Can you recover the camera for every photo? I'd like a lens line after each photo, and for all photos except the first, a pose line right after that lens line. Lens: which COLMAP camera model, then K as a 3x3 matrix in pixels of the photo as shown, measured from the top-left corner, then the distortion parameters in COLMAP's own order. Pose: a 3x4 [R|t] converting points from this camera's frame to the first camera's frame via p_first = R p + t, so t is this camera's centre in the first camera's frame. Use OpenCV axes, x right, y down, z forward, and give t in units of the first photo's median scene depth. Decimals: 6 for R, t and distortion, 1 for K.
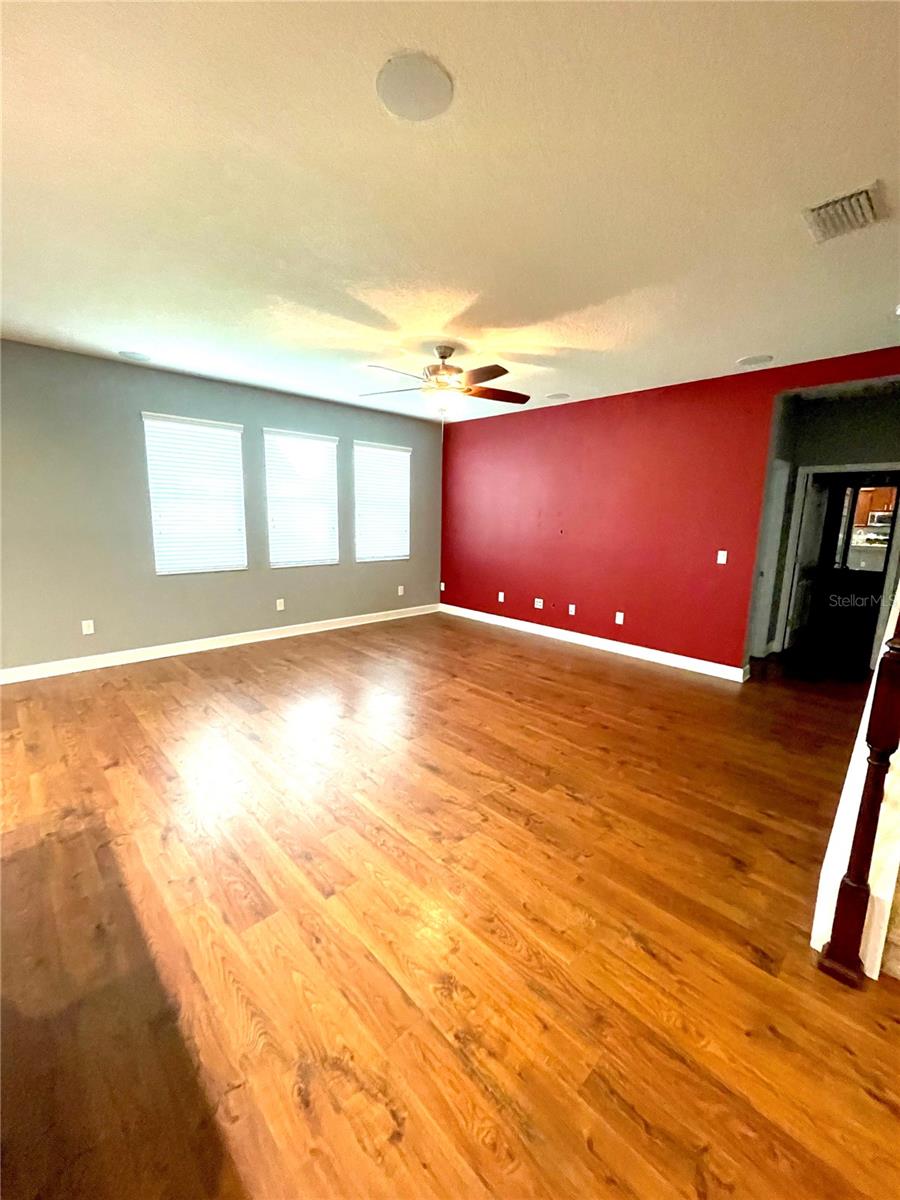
lens RADIAL K [[484.5, 0, 450.0], [0, 484.5, 600.0], [0, 0, 1]] dist [-0.000245, -0.000095]
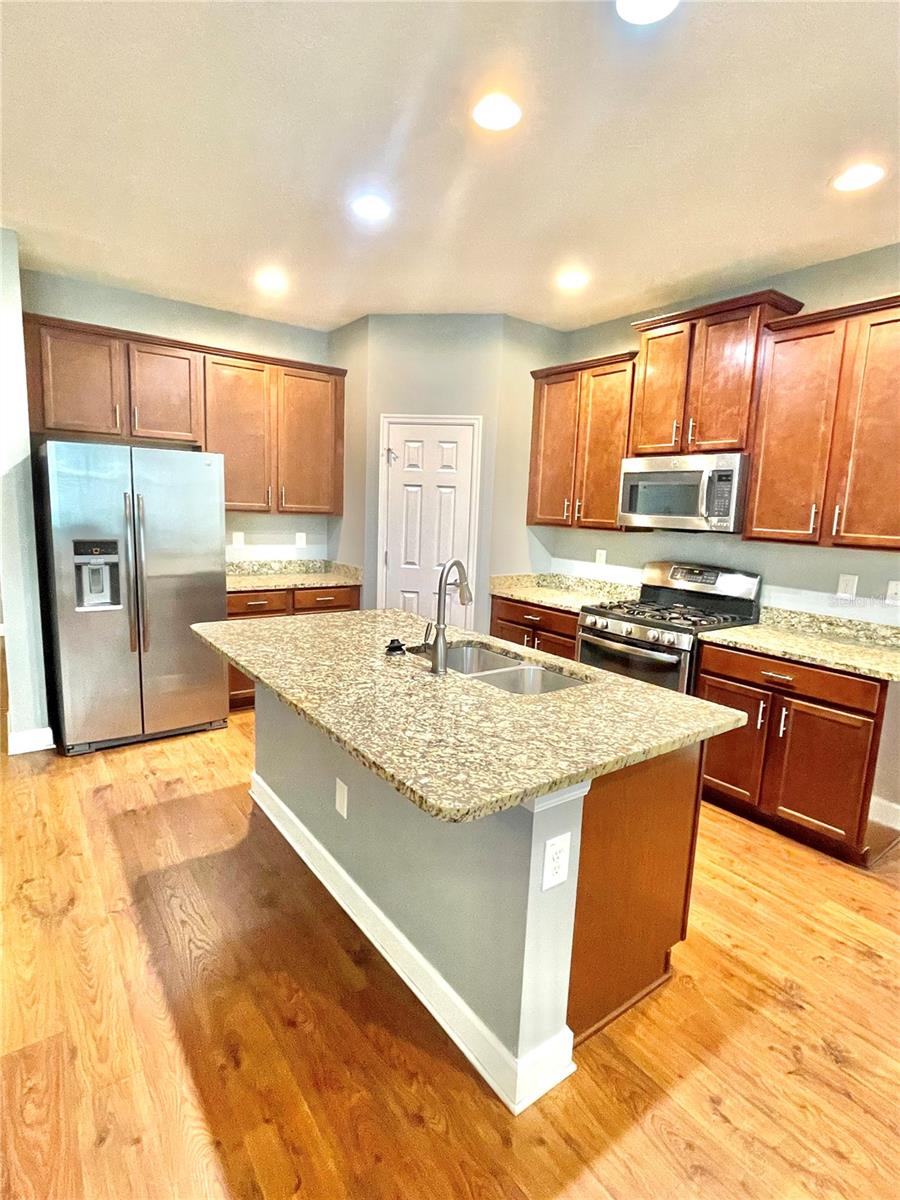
lens RADIAL K [[612.9, 0, 454.1], [0, 612.9, 601.3], [0, 0, 1]] dist [-0.001321, 0.000449]
pose [[-0.988842, -0.077937, 0.126957, -1.467872], [-0.032648, 0.944887, 0.325765, -0.374932], [-0.145349, 0.317985, -0.936888, 2.109440]]
